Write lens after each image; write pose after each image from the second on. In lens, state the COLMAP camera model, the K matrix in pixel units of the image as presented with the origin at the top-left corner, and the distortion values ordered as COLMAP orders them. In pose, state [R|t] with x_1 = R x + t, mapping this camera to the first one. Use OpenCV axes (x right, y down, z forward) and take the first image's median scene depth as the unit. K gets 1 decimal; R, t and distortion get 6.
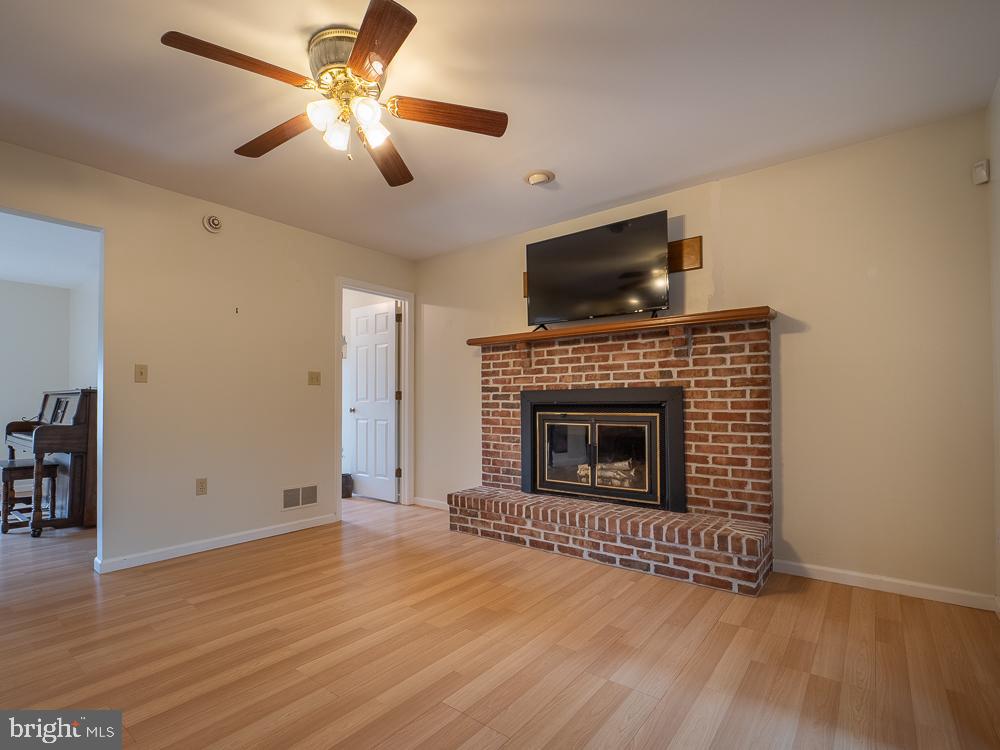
lens RADIAL K [[485.6, 0, 492.0], [0, 485.6, 392.6], [0, 0, 1]] dist [-0.001695, -0.000148]
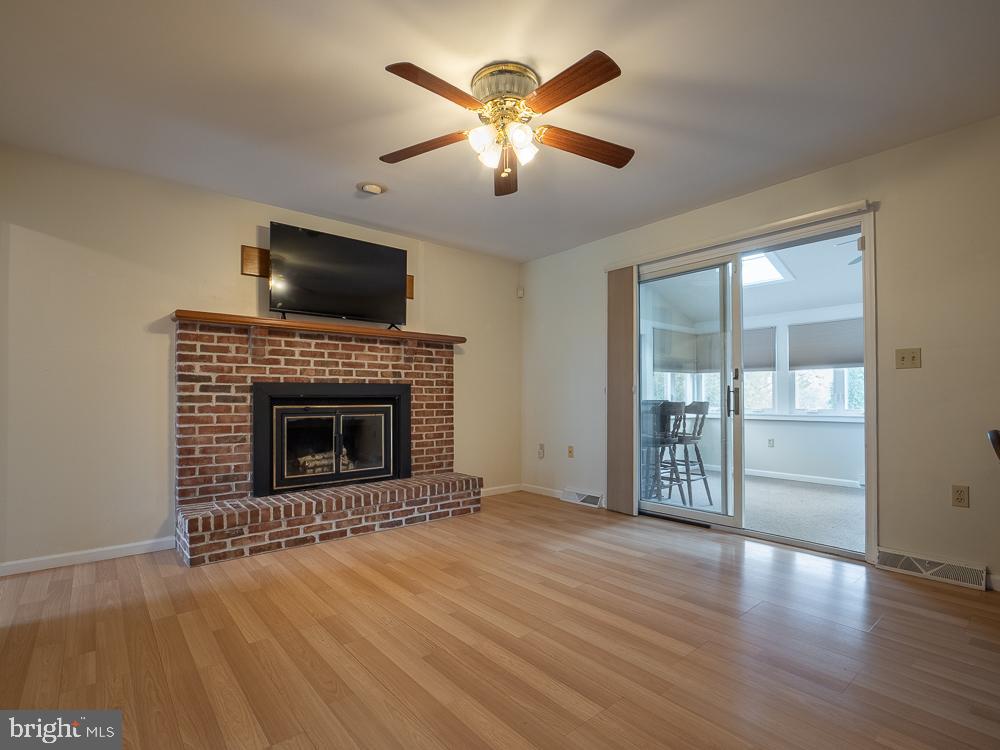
lens RADIAL K [[485.6, 0, 492.0], [0, 485.6, 392.6], [0, 0, 1]] dist [-0.001695, -0.000148]
pose [[0.208987, 0.010772, 0.977859, -0.806811], [-0.021980, 0.999738, -0.006316, 0.012669], [-0.977671, -0.020173, 0.209169, 0.451600]]
